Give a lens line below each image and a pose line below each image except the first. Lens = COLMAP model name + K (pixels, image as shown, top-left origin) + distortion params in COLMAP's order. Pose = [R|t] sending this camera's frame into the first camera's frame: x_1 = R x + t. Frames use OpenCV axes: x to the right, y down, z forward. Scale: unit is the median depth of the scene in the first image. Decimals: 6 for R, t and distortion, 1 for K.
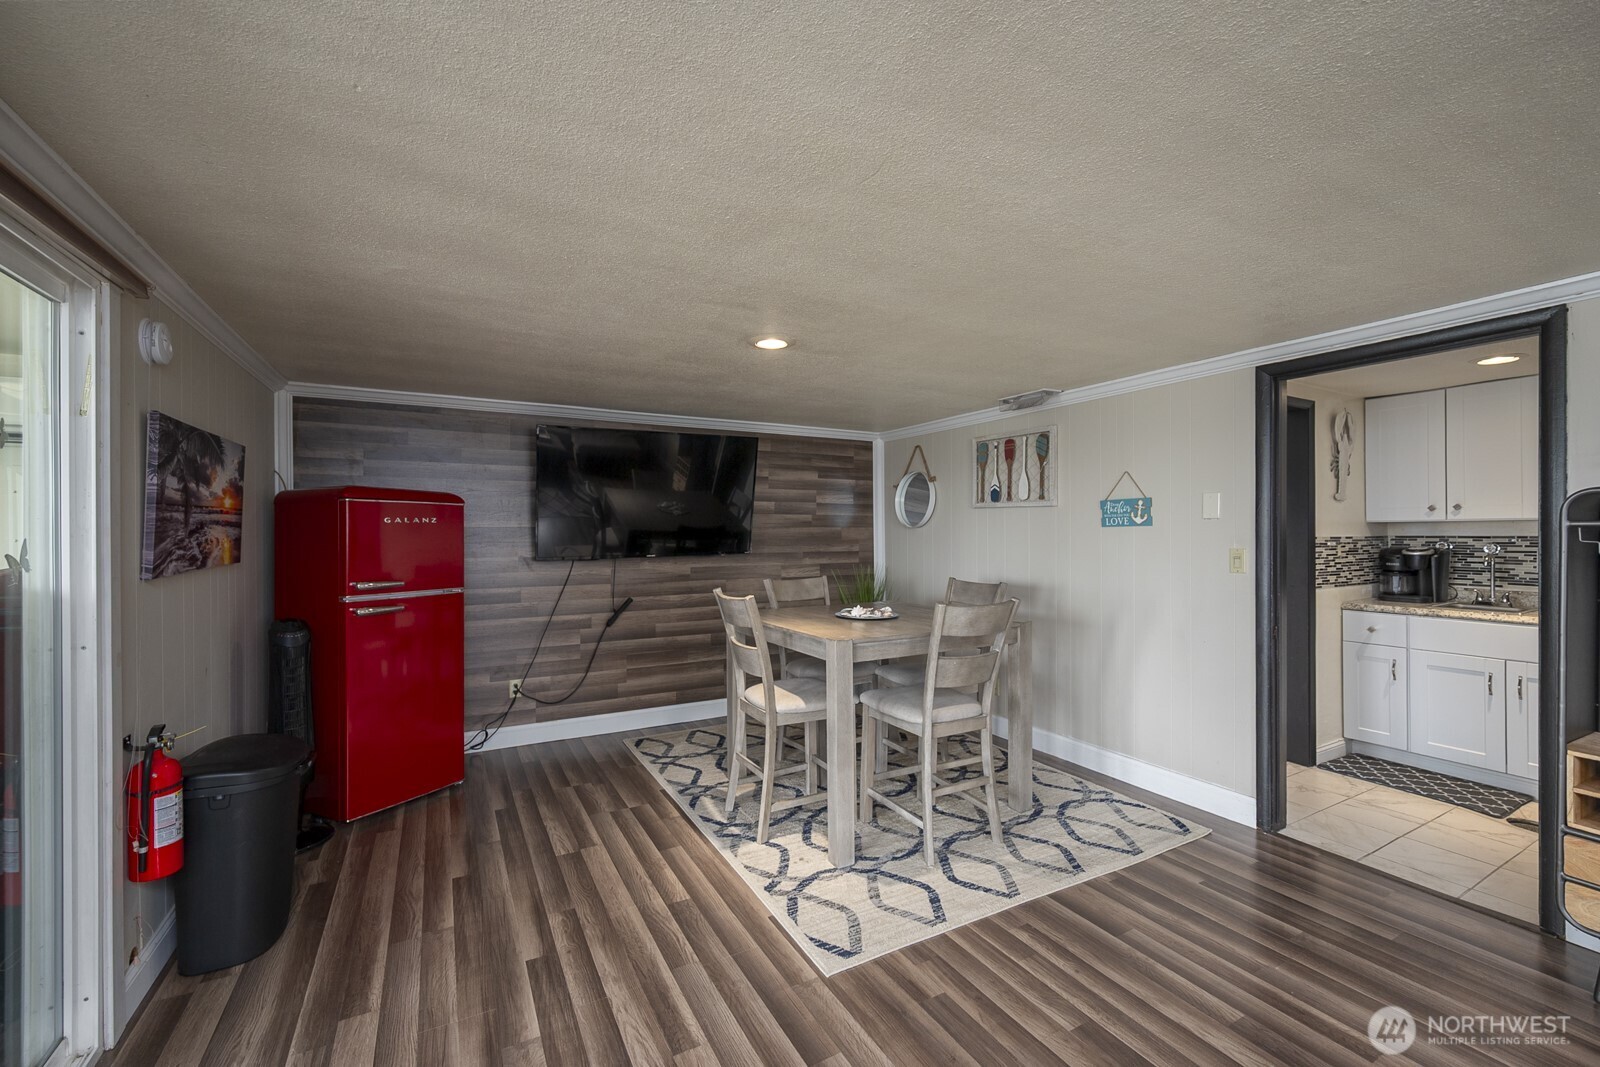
lens RADIAL K [[662.7, 0, 824.3], [0, 662.7, 532.2], [0, 0, 1]] dist [-0.001316, -0.000095]
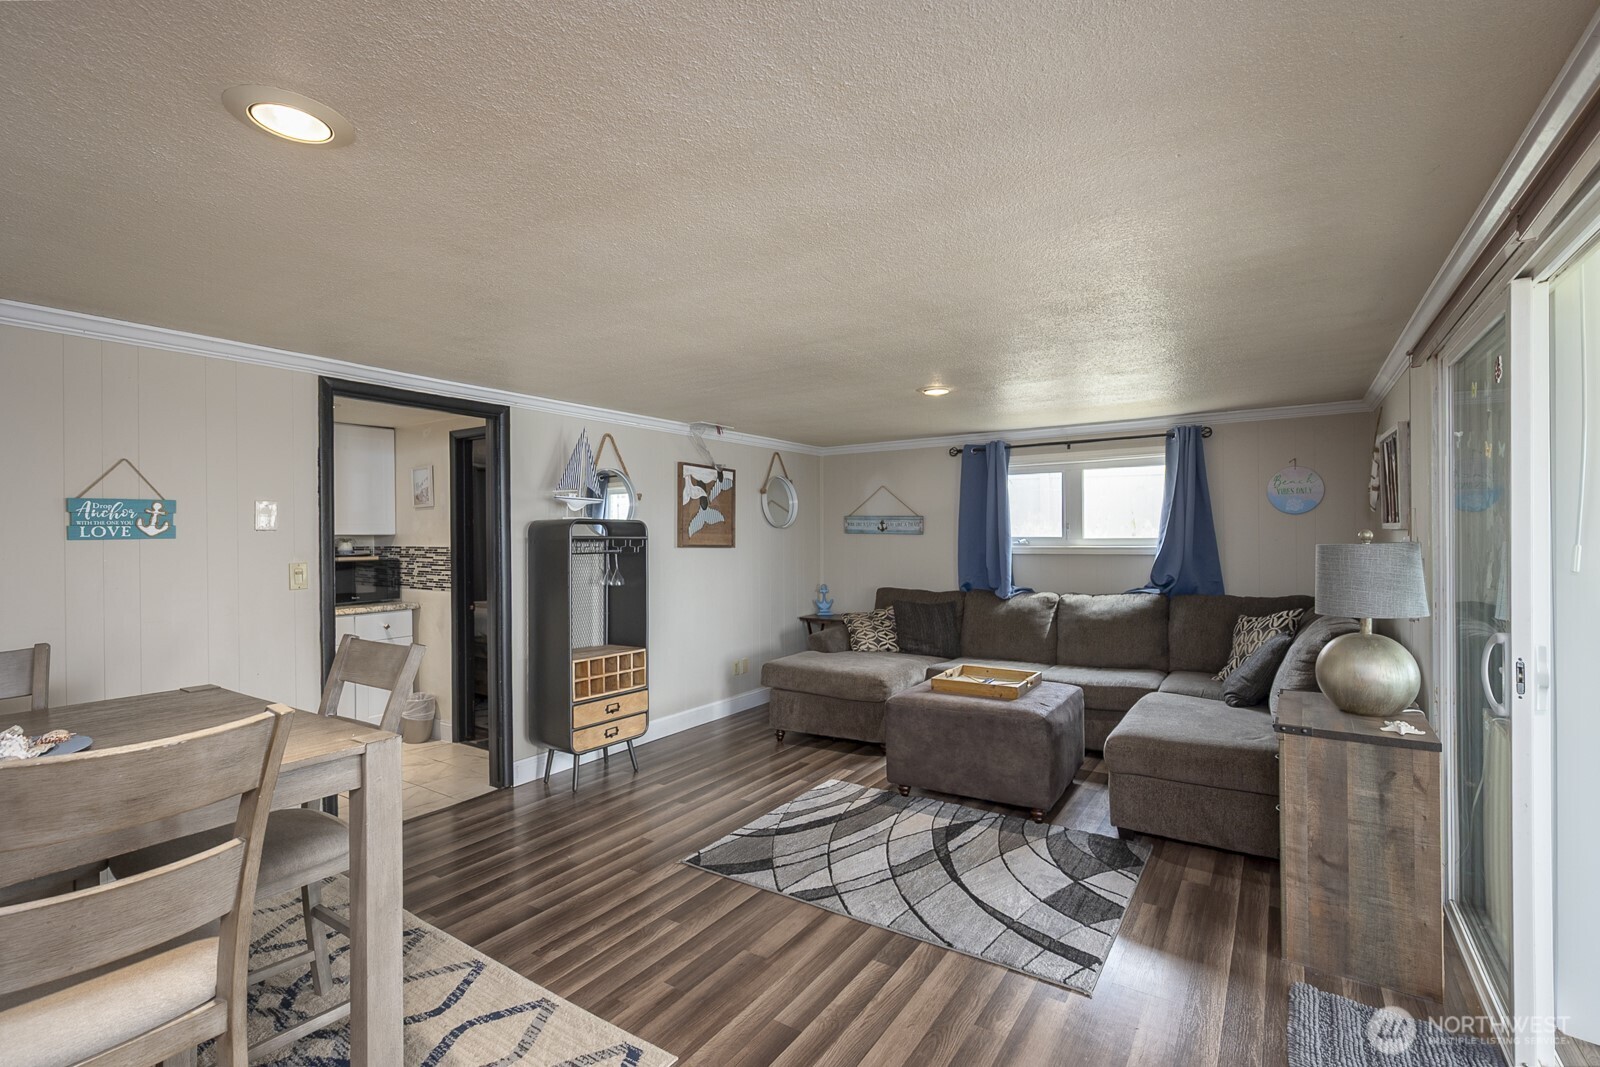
lens RADIAL K [[738.4, 0, 773.3], [0, 738.4, 536.3], [0, 0, 1]] dist [-0.000590, -0.000063]
pose [[-0.423714, 0.008822, 0.905753, -0.689495], [0.010561, 0.999933, -0.004799, -0.001377], [-0.905735, 0.007532, -0.423778, 0.962300]]
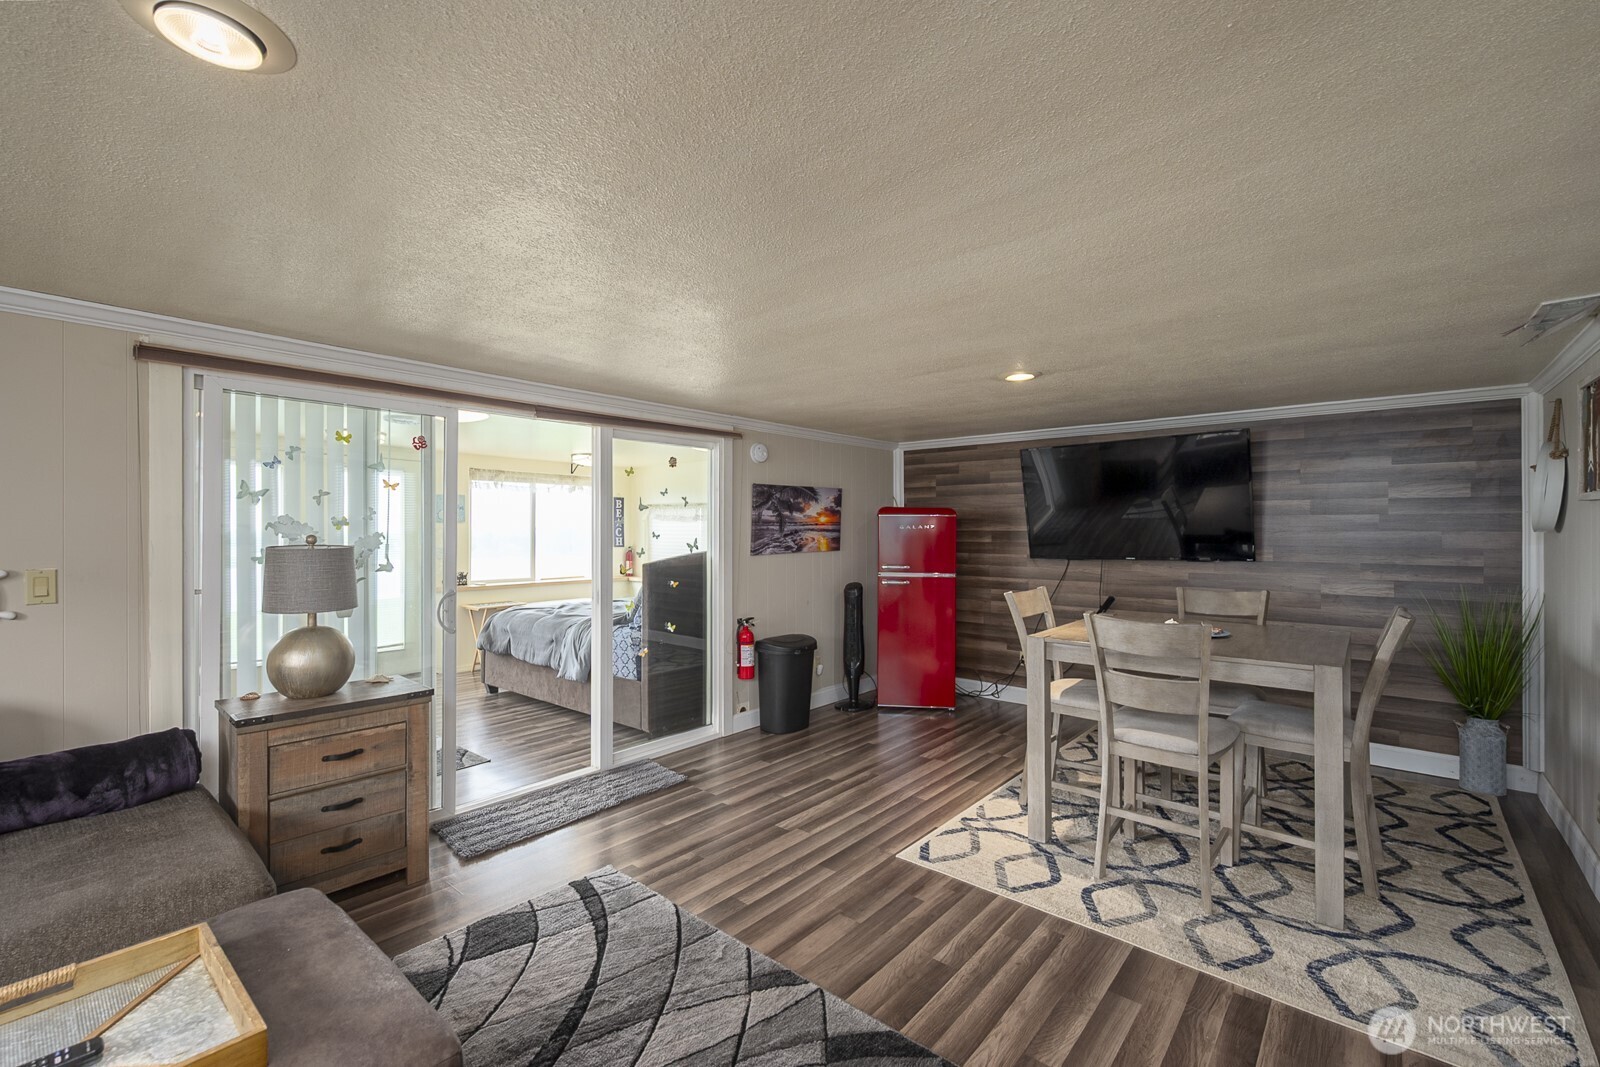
lens RADIAL K [[690.0, 0, 795.1], [0, 690.0, 530.1], [0, 0, 1]] dist [0.000285, 0.000074]
pose [[0.338850, 0.003678, -0.940833, 0.974247], [-0.002232, 0.999993, 0.003106, -0.018665], [0.940838, 0.001047, 0.338855, 0.225381]]
